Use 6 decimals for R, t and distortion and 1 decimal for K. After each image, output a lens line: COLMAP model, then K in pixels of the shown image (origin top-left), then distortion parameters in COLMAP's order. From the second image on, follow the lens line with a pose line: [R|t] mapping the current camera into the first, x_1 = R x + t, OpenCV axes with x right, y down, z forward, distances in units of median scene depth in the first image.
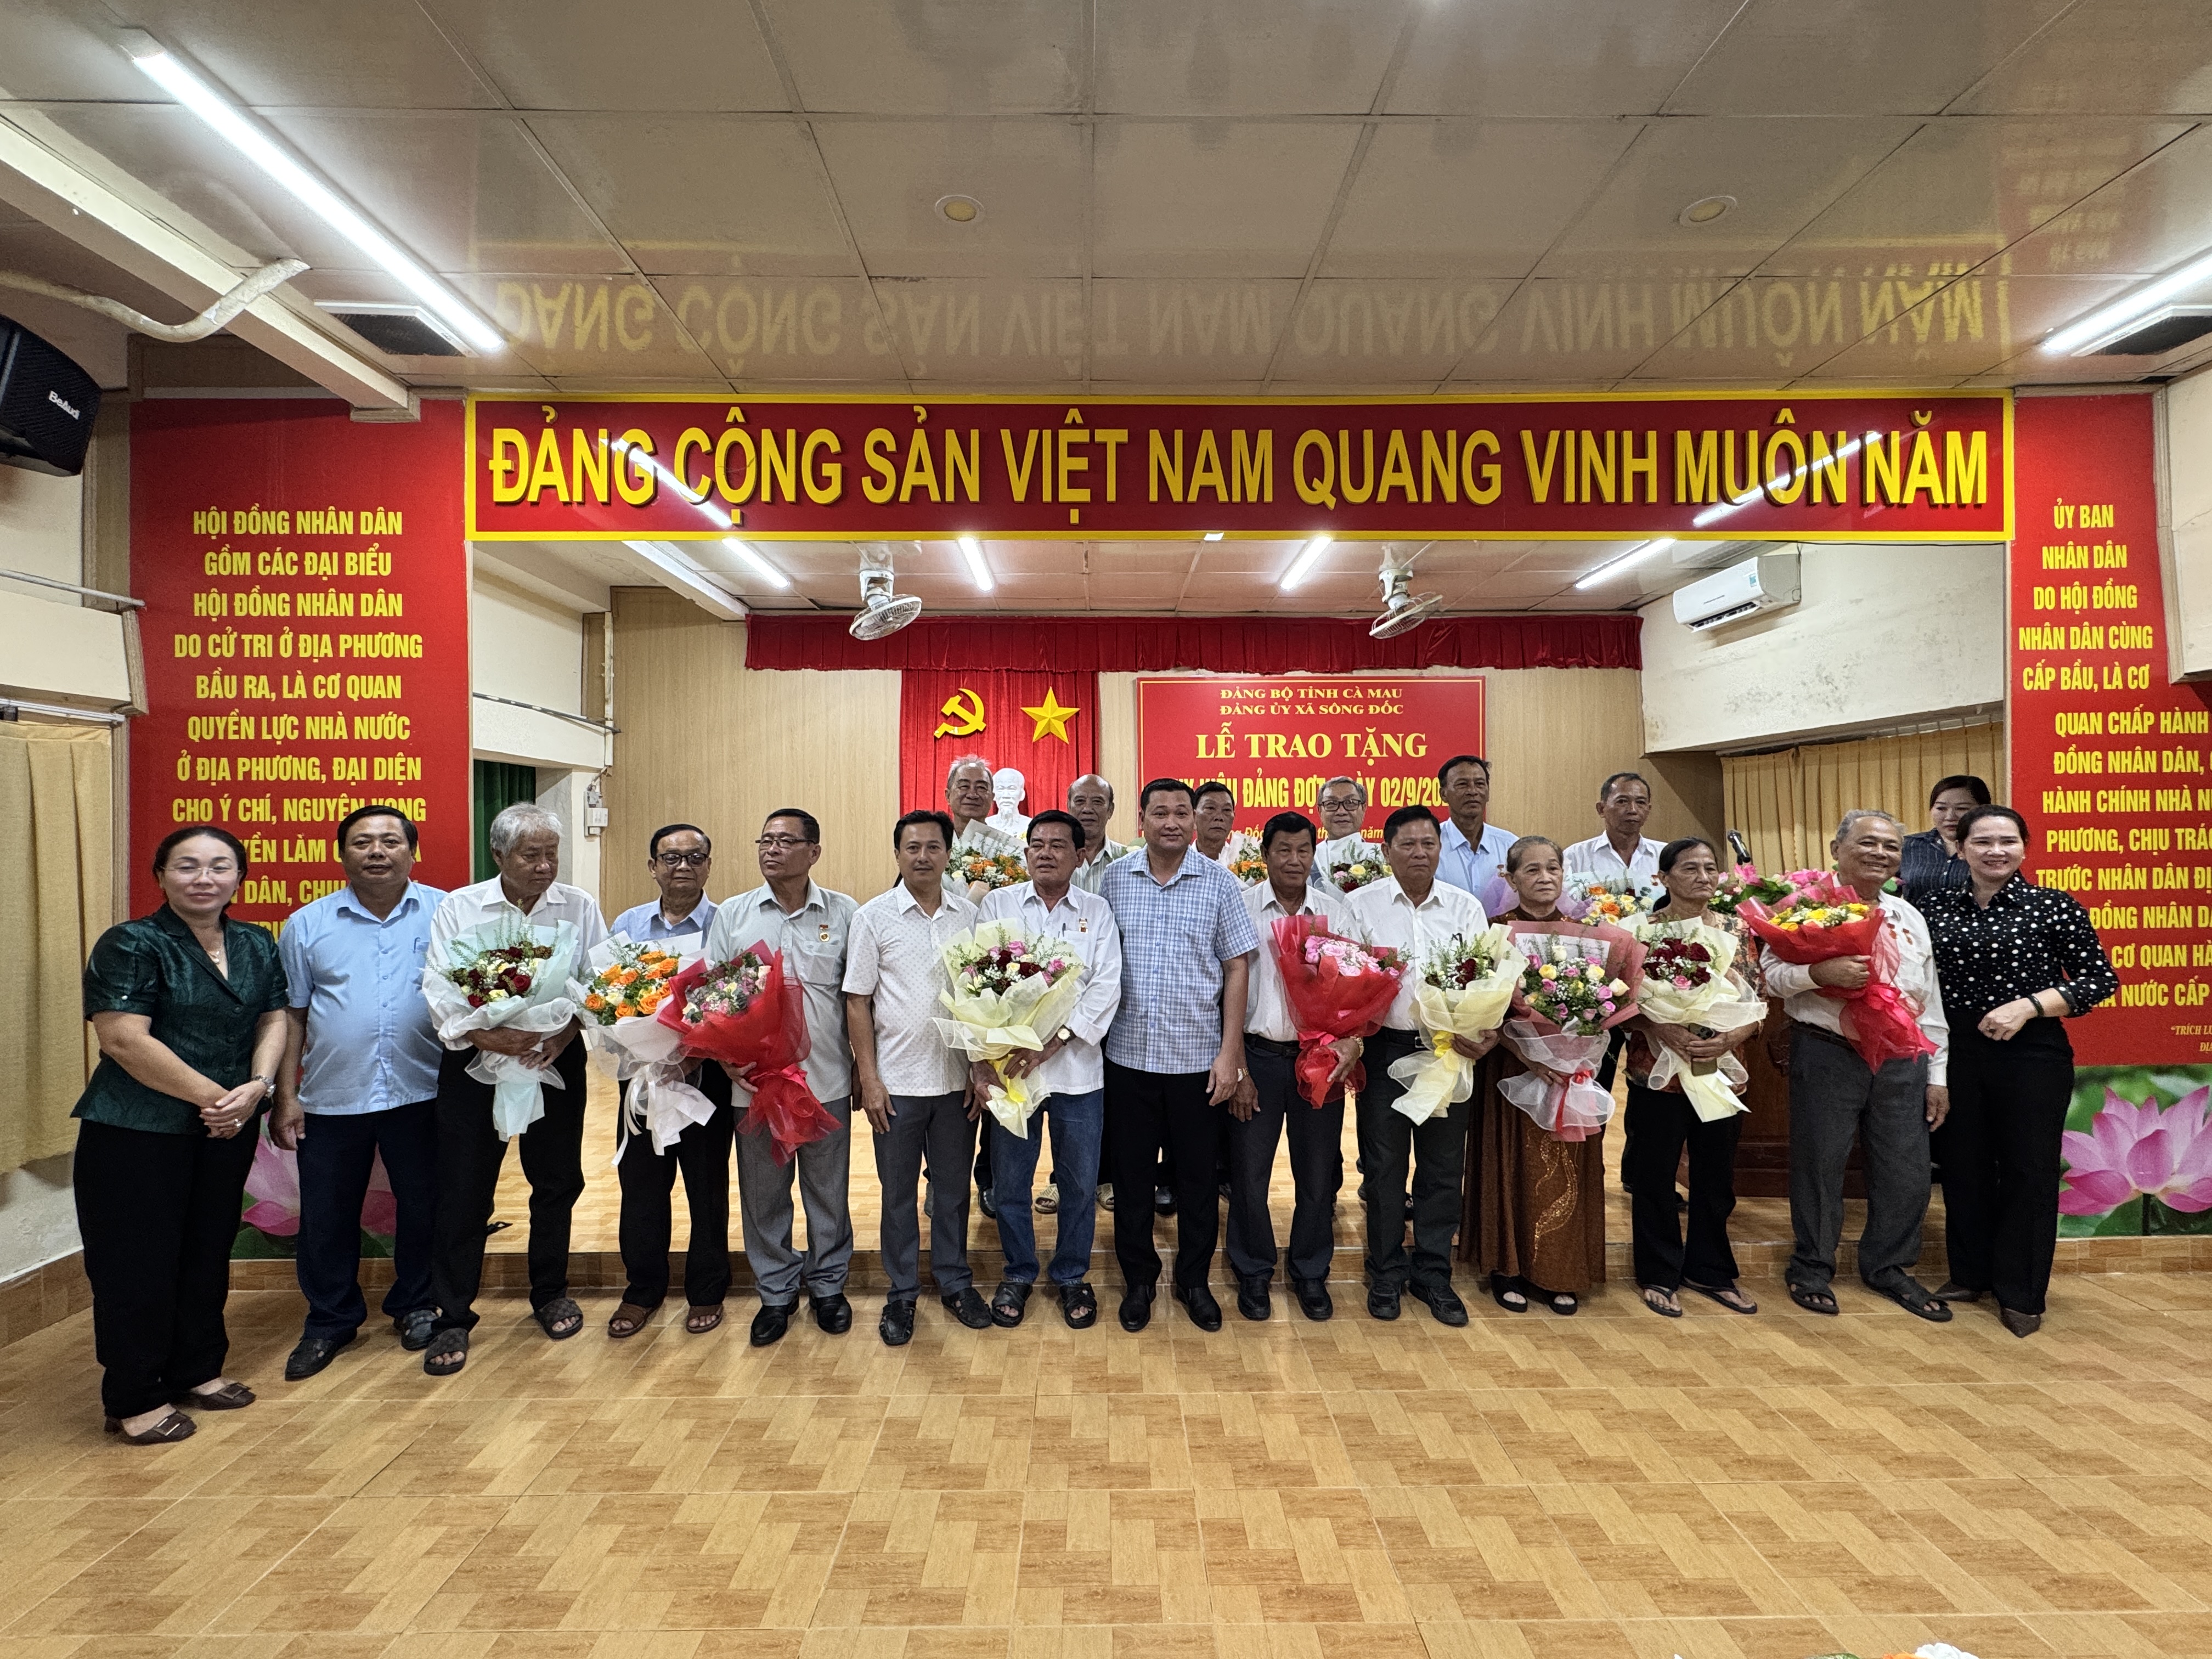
lens RADIAL K [[985.0, 0, 1106.2], [0, 985.0, 828.5], [0, 0, 1]] dist [-0.001274, -0.000196]
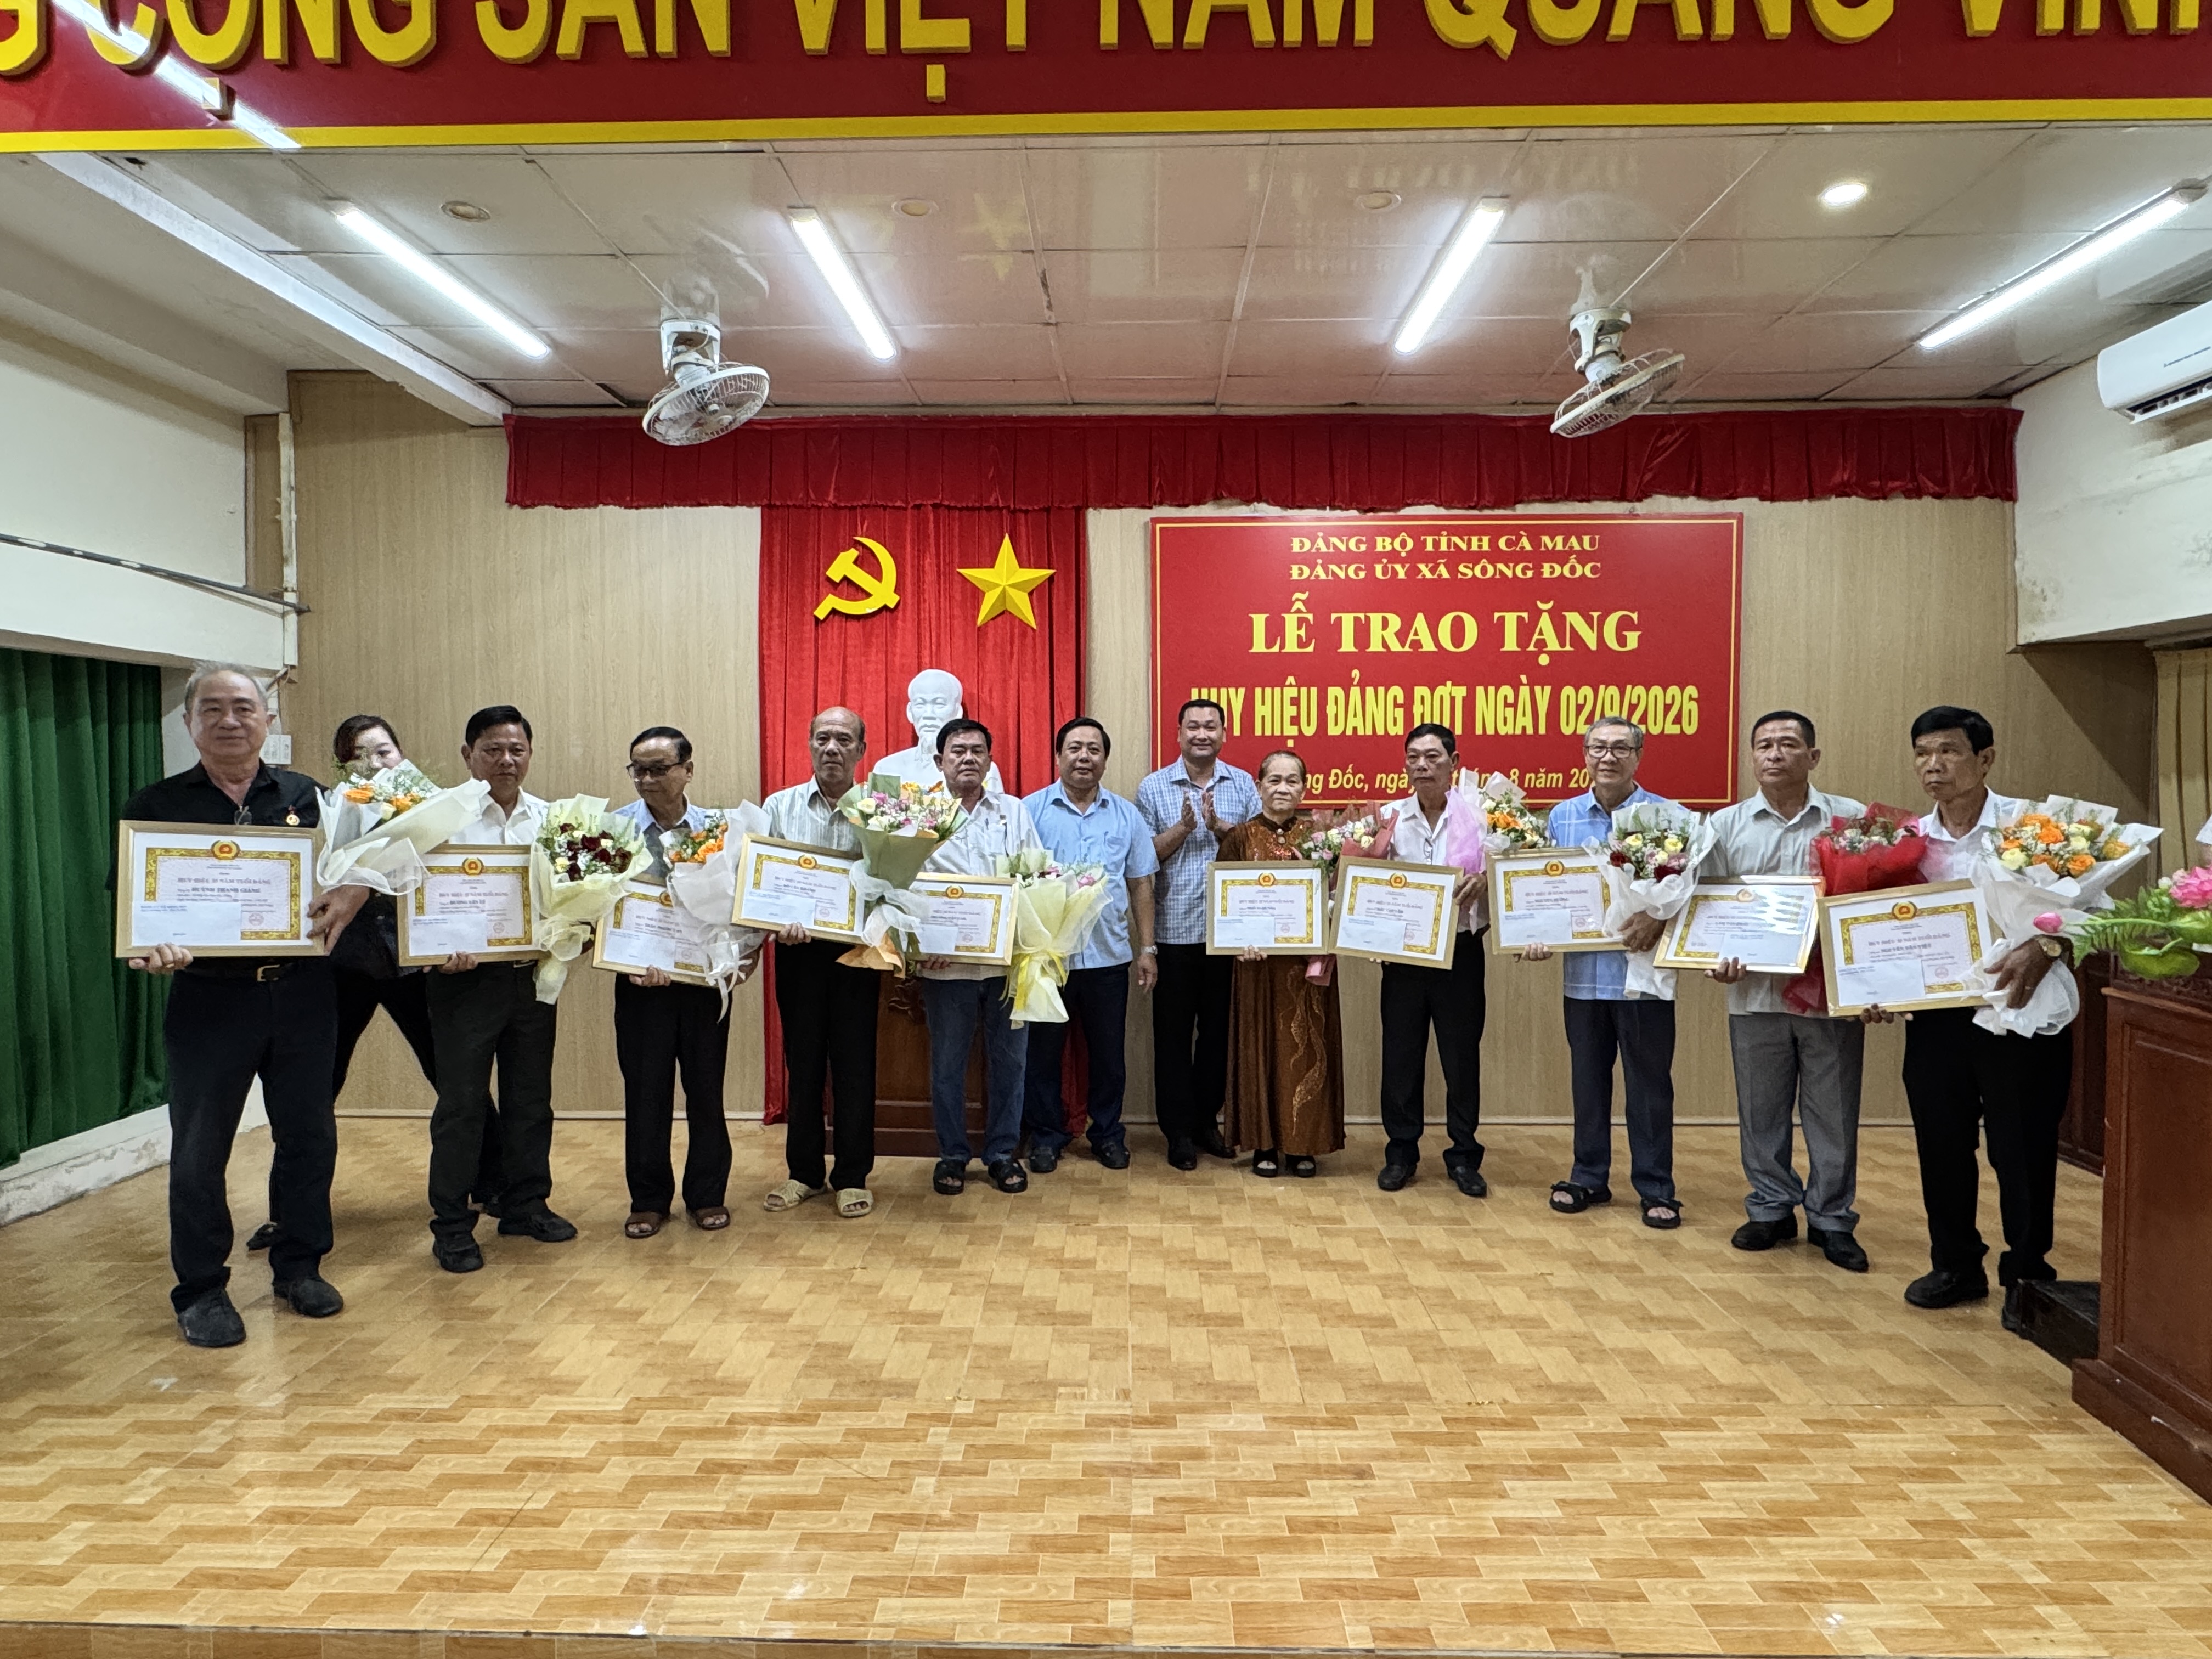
lens RADIAL K [[1321.1, 0, 1104.6], [0, 1321.1, 828.7], [0, 0, 1]] dist [-0.000861, -0.000241]
pose [[0.999180, 0.004819, -0.040192, 0.071553], [-0.003091, 0.999072, 0.042953, 0.002076], [0.040361, -0.042793, 0.998268, 0.373879]]
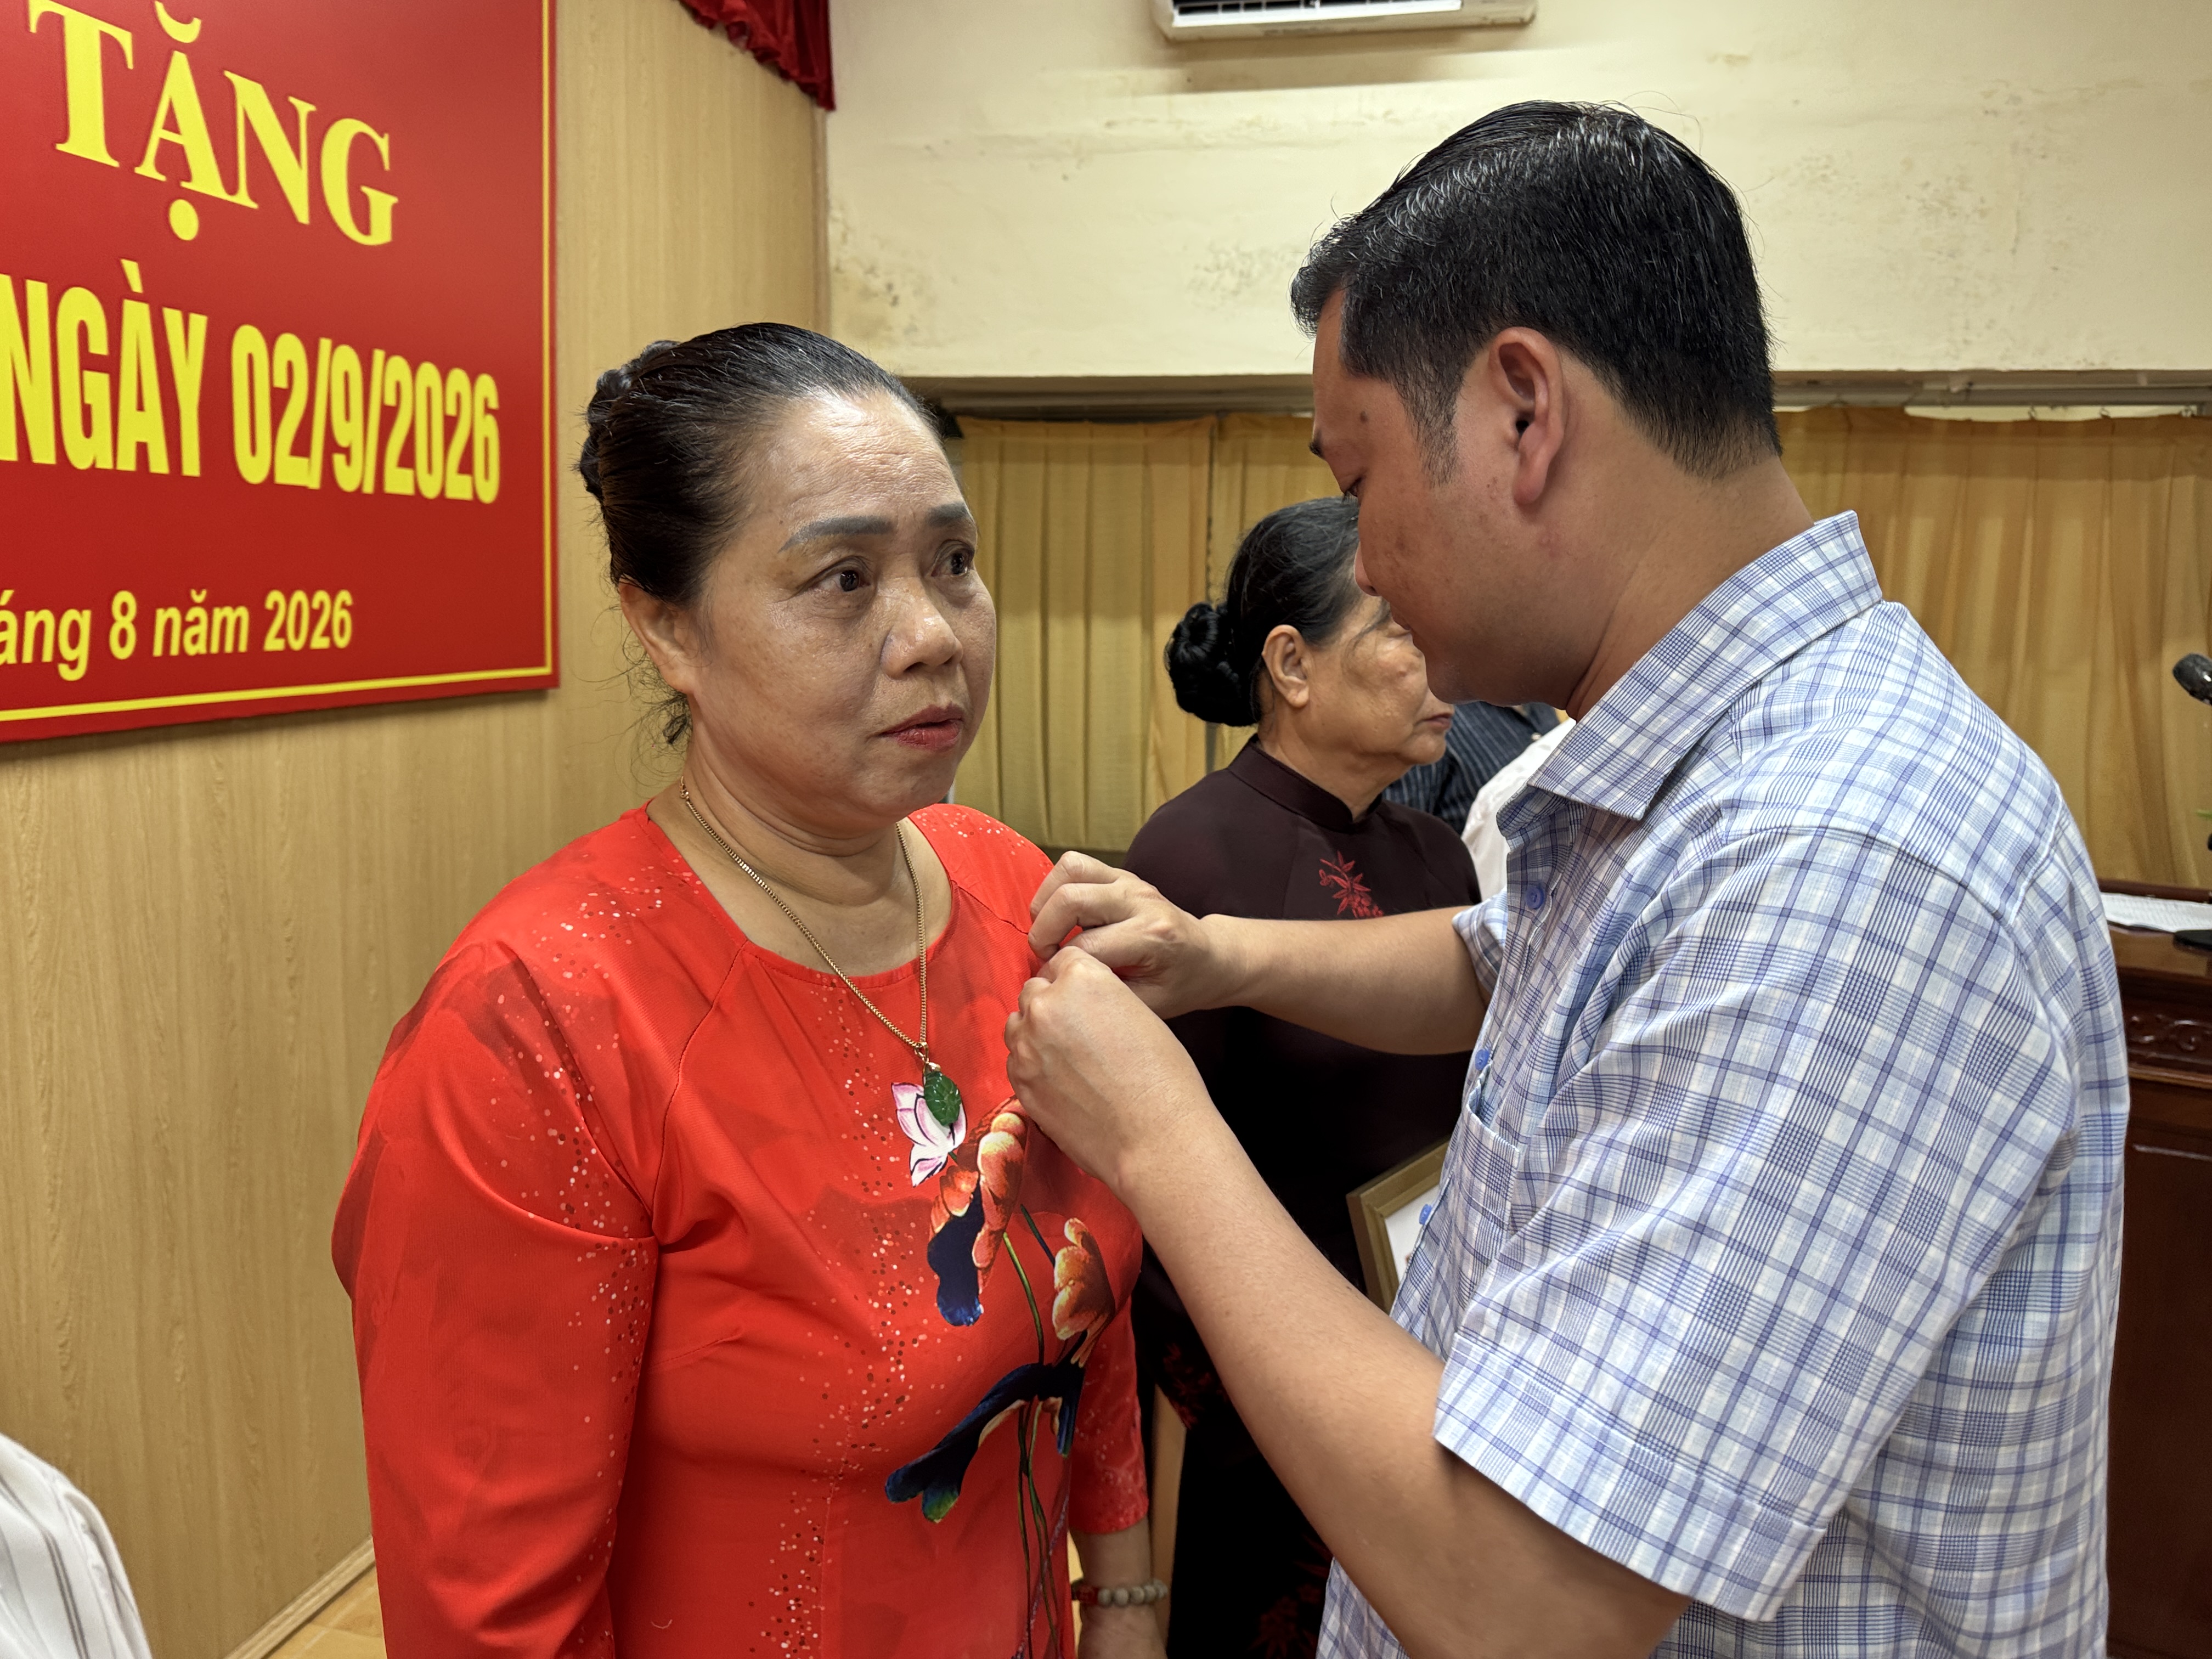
lens RADIAL K [[1623.4, 0, 1100.8], [0, 1623.4, 864.9], [0, 0, 1]] dist [-0.053414, 0.023268]
pose [[0.280185, -0.149388, 0.948251, 0.056527], [-0.040658, 0.985084, 0.167204, -0.016224], [-0.959085, -0.085402, 0.269932, 1.494364]]
